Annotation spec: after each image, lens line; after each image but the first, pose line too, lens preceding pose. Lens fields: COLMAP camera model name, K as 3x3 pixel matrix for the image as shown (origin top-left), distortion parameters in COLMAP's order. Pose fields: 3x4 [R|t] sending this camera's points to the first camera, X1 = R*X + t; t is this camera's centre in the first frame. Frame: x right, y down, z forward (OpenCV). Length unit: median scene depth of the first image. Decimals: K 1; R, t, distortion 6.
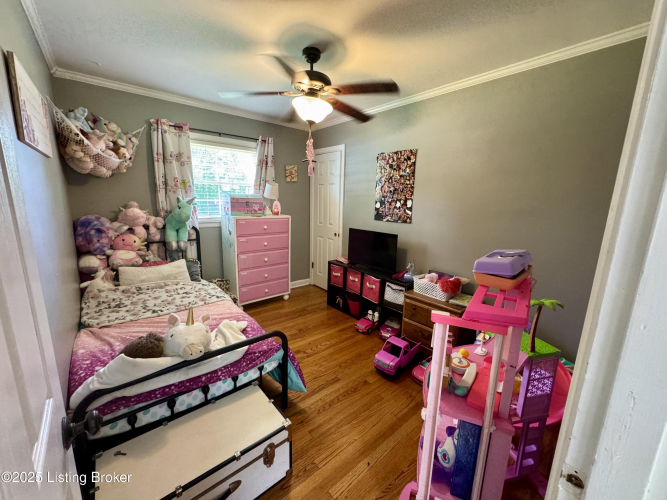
lens RADIAL K [[265.2, 0, 333.1], [0, 265.2, 246.7], [0, 0, 1]] dist [-0.003602, 0.000938]
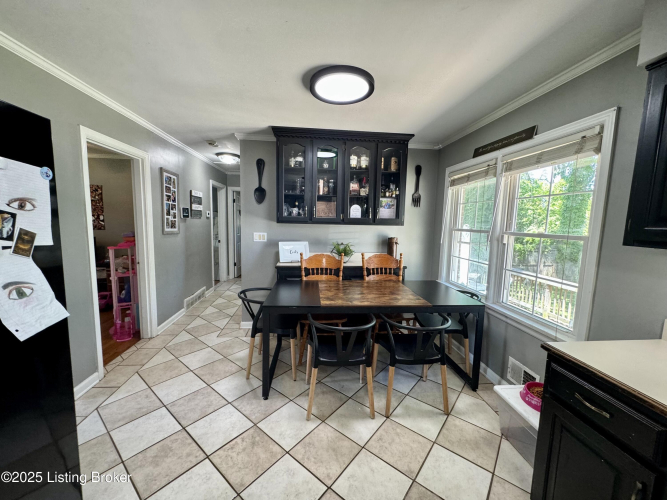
lens RADIAL K [[265.2, 0, 333.0], [0, 265.2, 248.7], [0, 0, 1]] dist [-0.003602, 0.000938]
pose [[0.574423, -0.095623, 0.812954, -0.240092], [0.147883, 0.988934, 0.011830, 0.222332], [-0.805089, 0.113426, 0.582208, -1.090944]]
